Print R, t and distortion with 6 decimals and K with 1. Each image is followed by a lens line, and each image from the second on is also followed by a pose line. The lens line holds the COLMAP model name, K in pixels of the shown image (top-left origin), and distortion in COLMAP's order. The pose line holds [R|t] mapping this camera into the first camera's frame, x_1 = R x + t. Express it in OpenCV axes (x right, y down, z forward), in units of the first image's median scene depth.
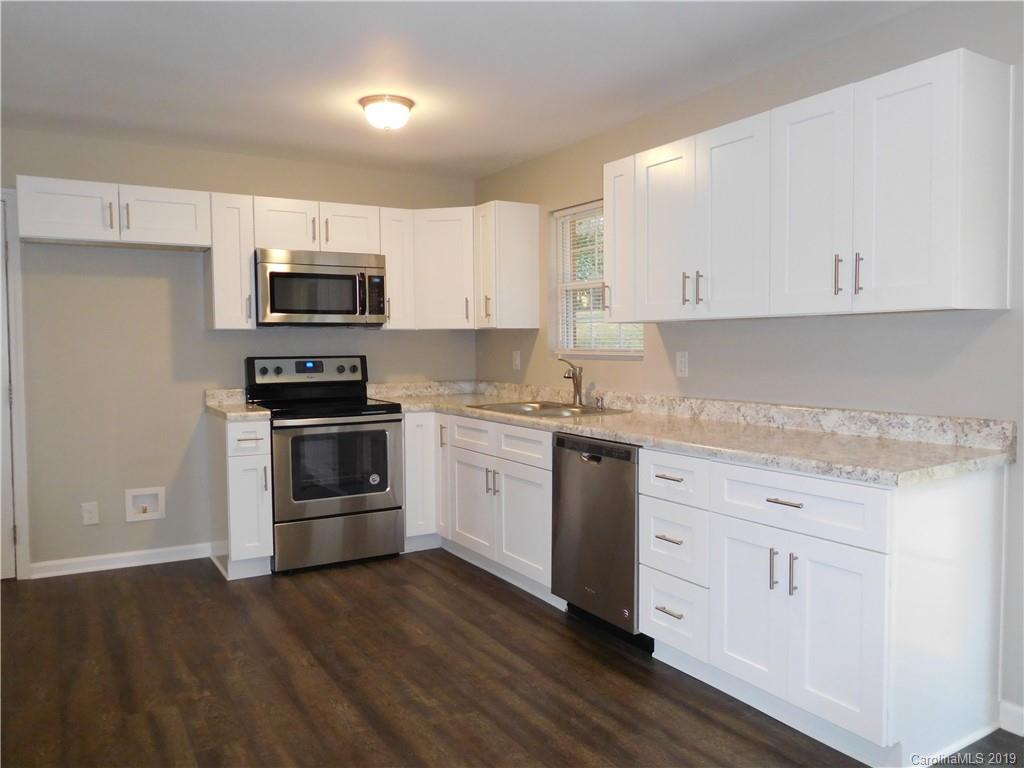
lens RADIAL K [[758.9, 0, 513.7], [0, 758.9, 392.8], [0, 0, 1]] dist [-0.039170, 0.018051]
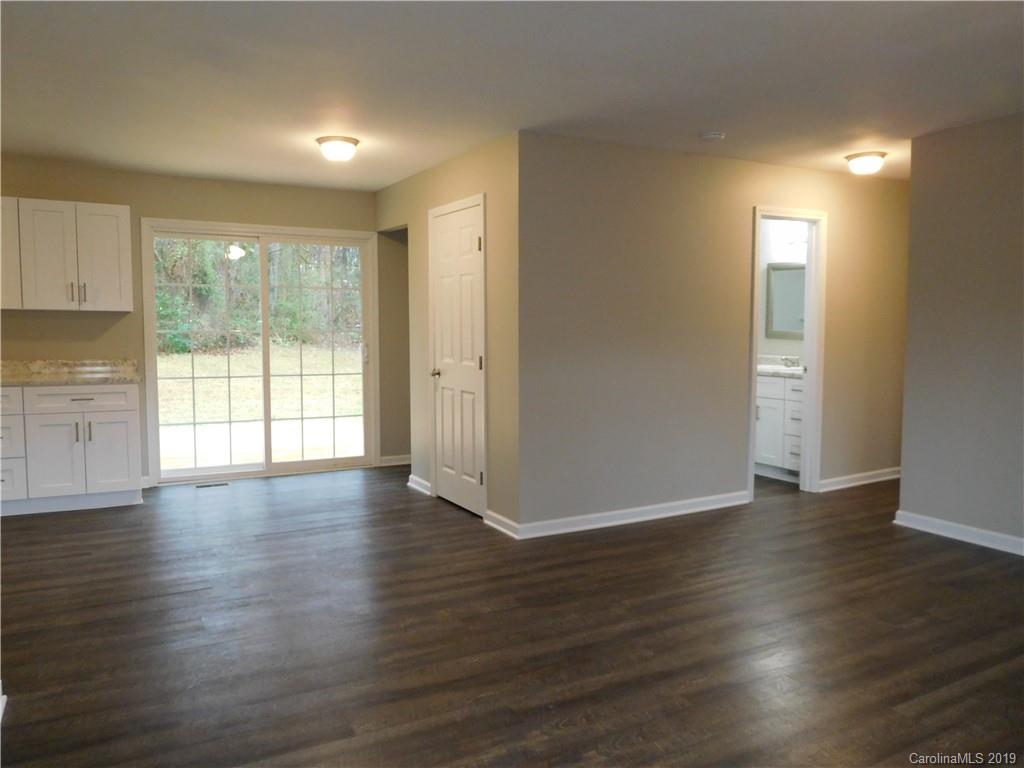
lens RADIAL K [[758.9, 0, 525.0], [0, 758.9, 385.3], [0, 0, 1]] dist [-0.039170, 0.018051]
pose [[0.026264, -0.067211, 0.997393, -1.007355], [0.052676, 0.996444, 0.065760, 0.018505], [-0.998266, 0.050811, 0.029711, -0.184089]]
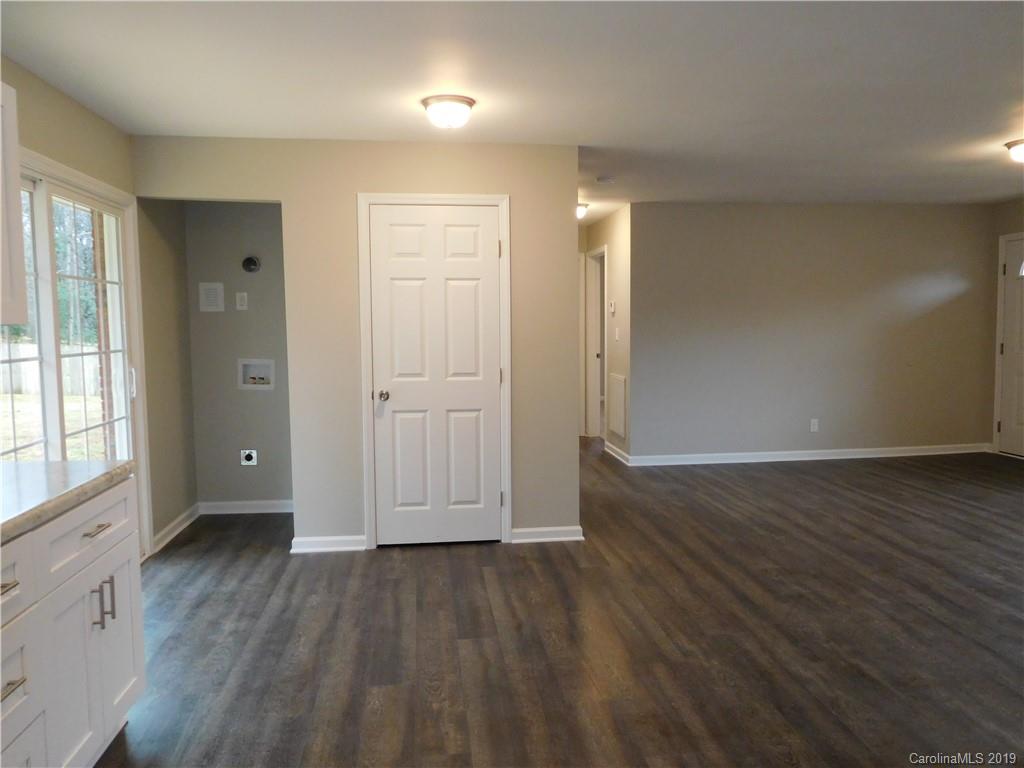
lens RADIAL K [[758.9, 0, 511.4], [0, 758.9, 402.7], [0, 0, 1]] dist [-0.039170, 0.018051]
pose [[-0.908046, -0.022882, 0.418244, -0.285293], [0.047914, 0.986278, 0.157986, -0.077215], [-0.416120, 0.163498, -0.894490, 0.927873]]
